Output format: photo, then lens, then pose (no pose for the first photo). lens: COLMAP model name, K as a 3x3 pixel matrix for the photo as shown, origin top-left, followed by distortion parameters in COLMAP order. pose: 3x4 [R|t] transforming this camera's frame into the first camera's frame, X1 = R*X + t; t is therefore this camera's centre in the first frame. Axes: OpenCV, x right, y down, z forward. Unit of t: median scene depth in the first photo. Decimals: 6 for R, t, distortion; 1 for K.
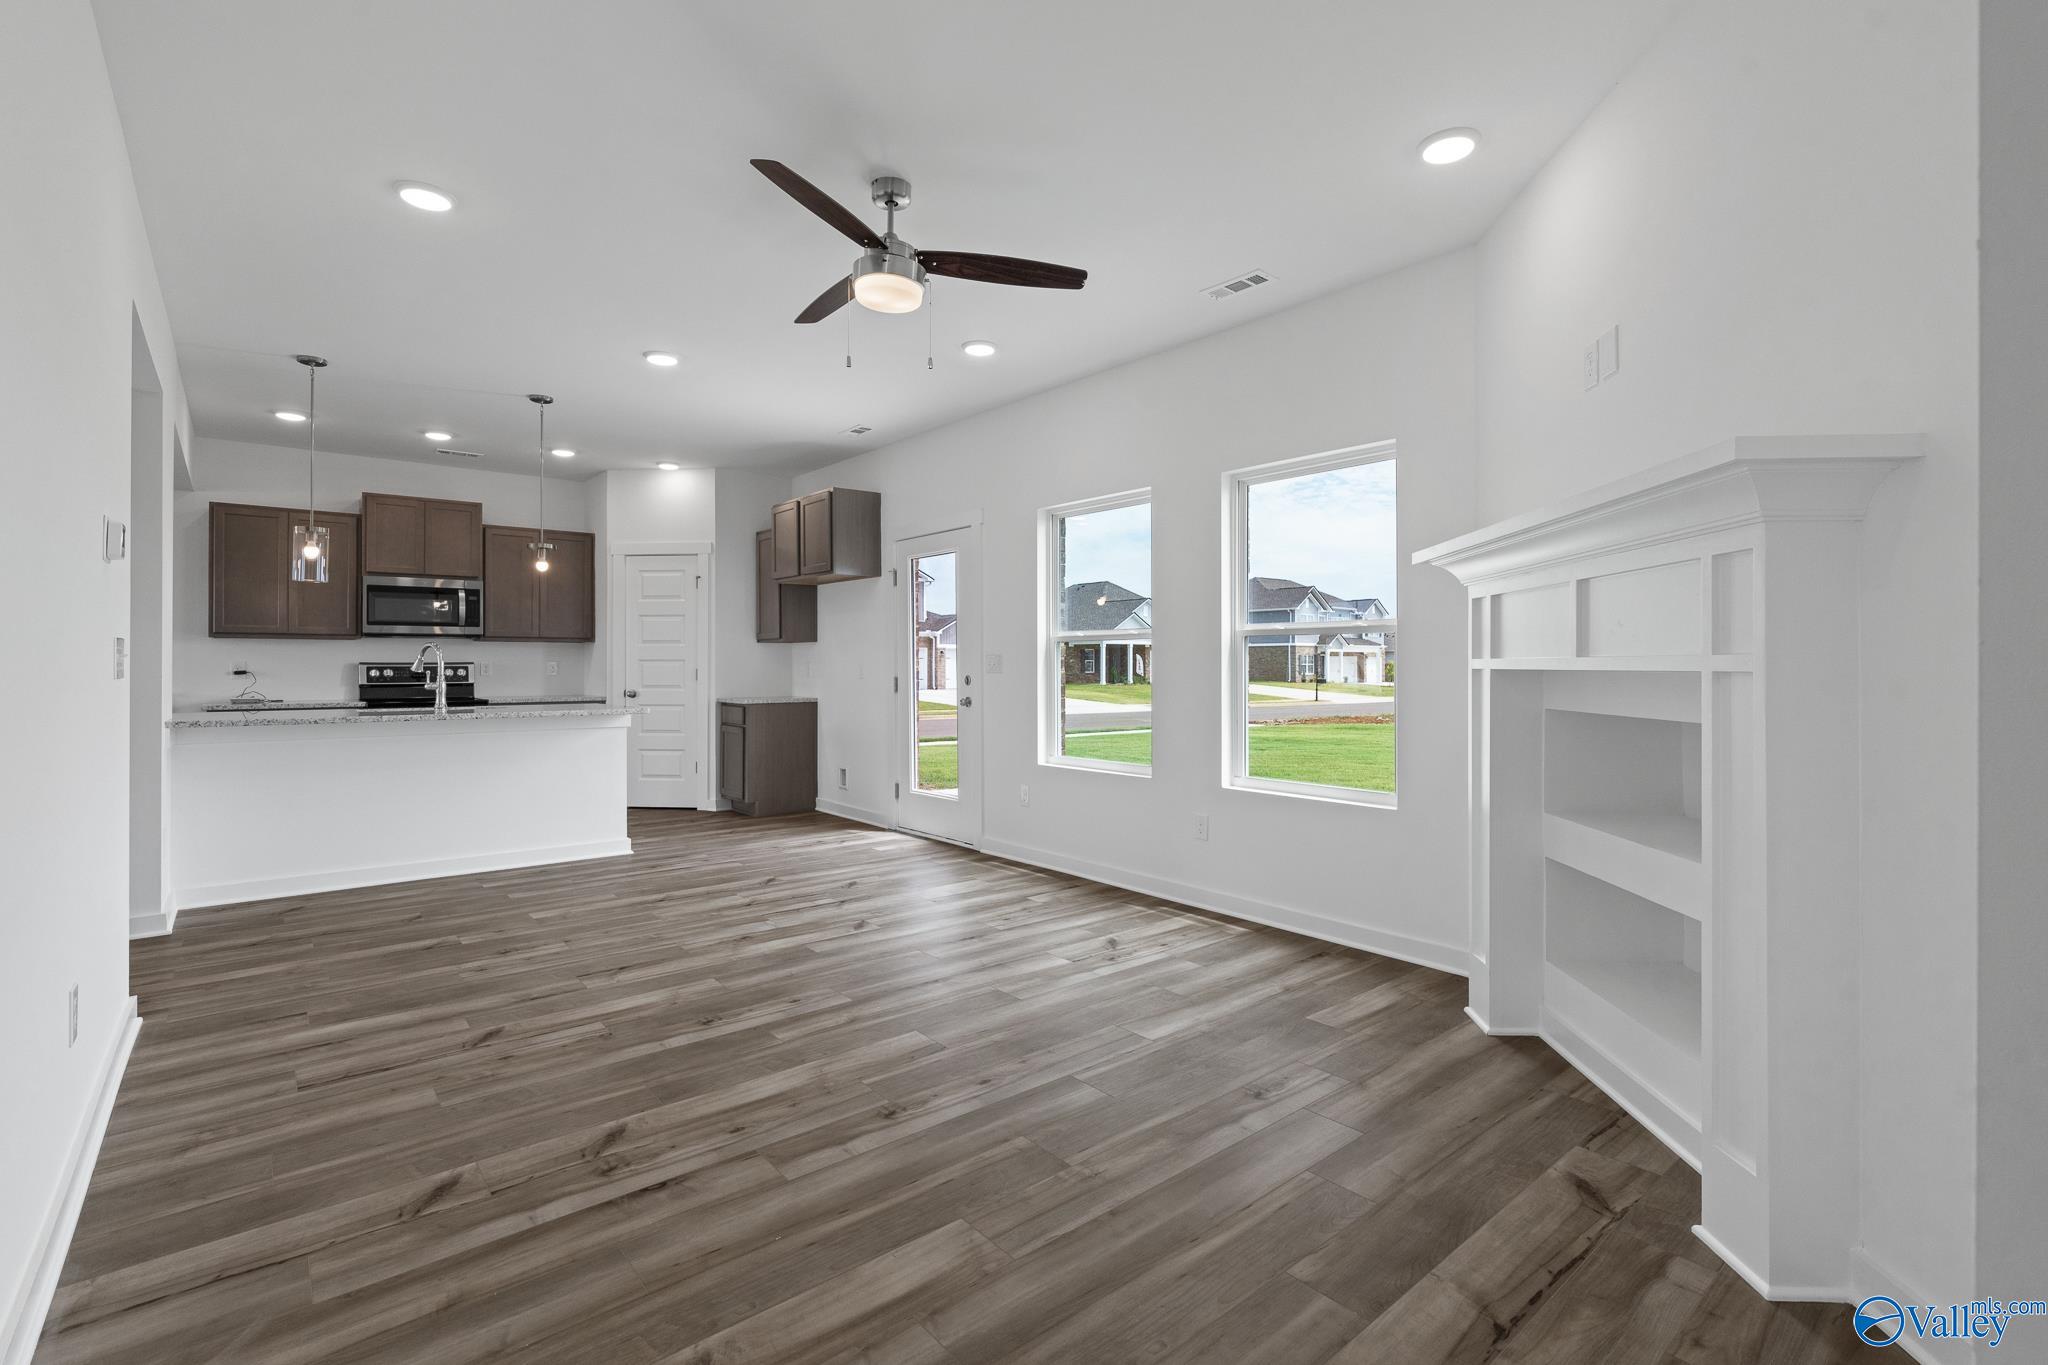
lens RADIAL K [[928.7, 0, 1018.2], [0, 928.7, 655.1], [0, 0, 1]] dist [-0.006953, 0.001867]
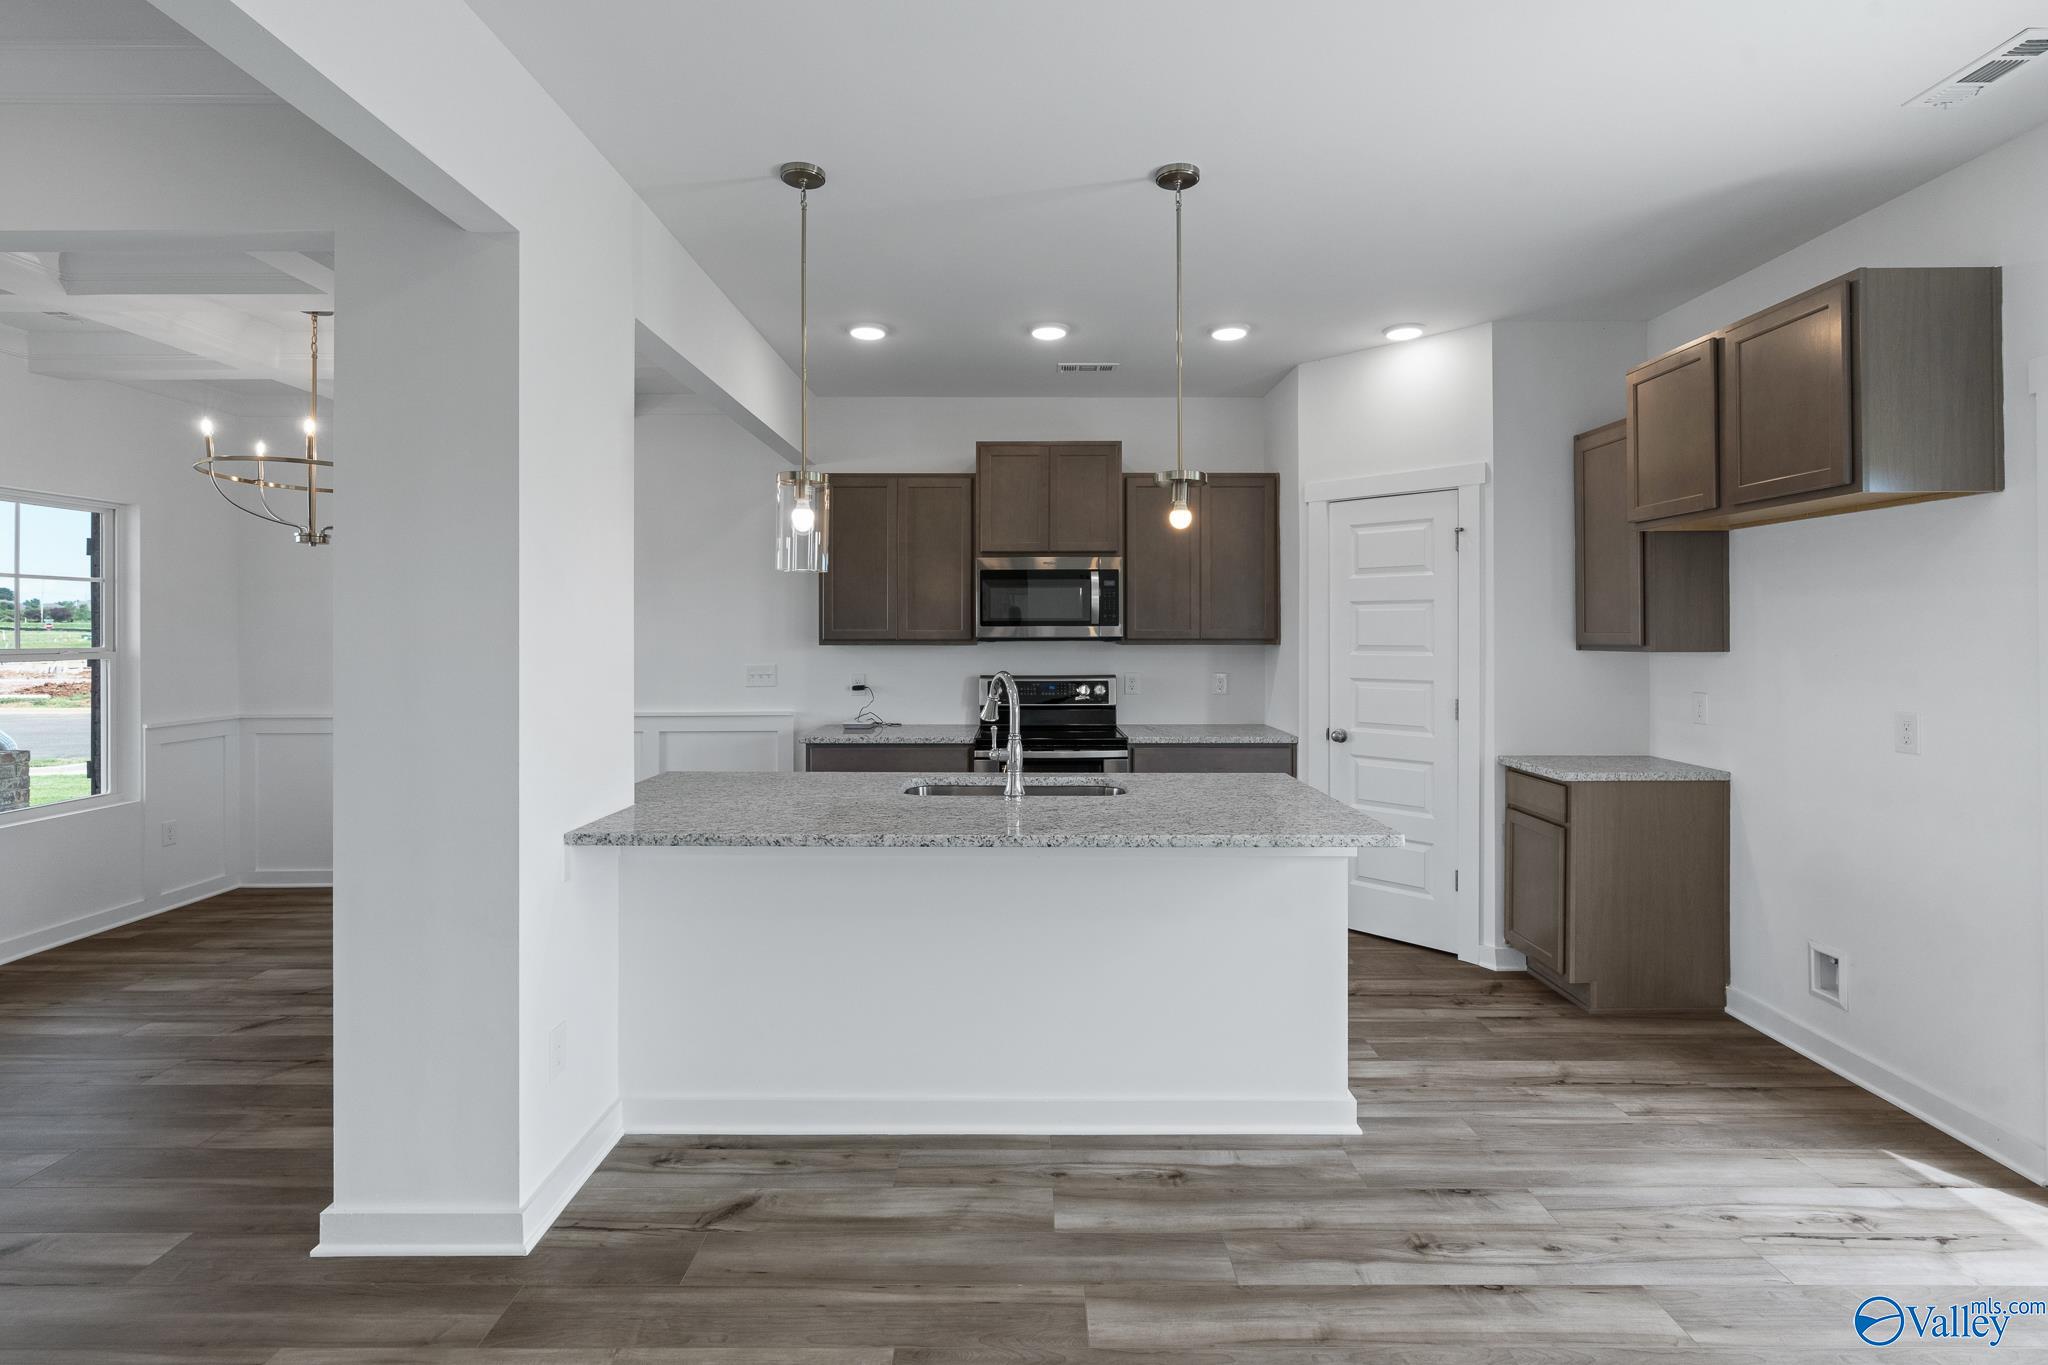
lens RADIAL K [[928.7, 0, 1031.0], [0, 928.7, 636.5], [0, 0, 1]] dist [-0.006953, 0.001867]
pose [[0.771978, 0.003505, -0.635640, -0.346404], [0.005625, 0.999908, 0.012344, -0.053530], [0.635625, -0.013105, 0.771887, 0.754539]]
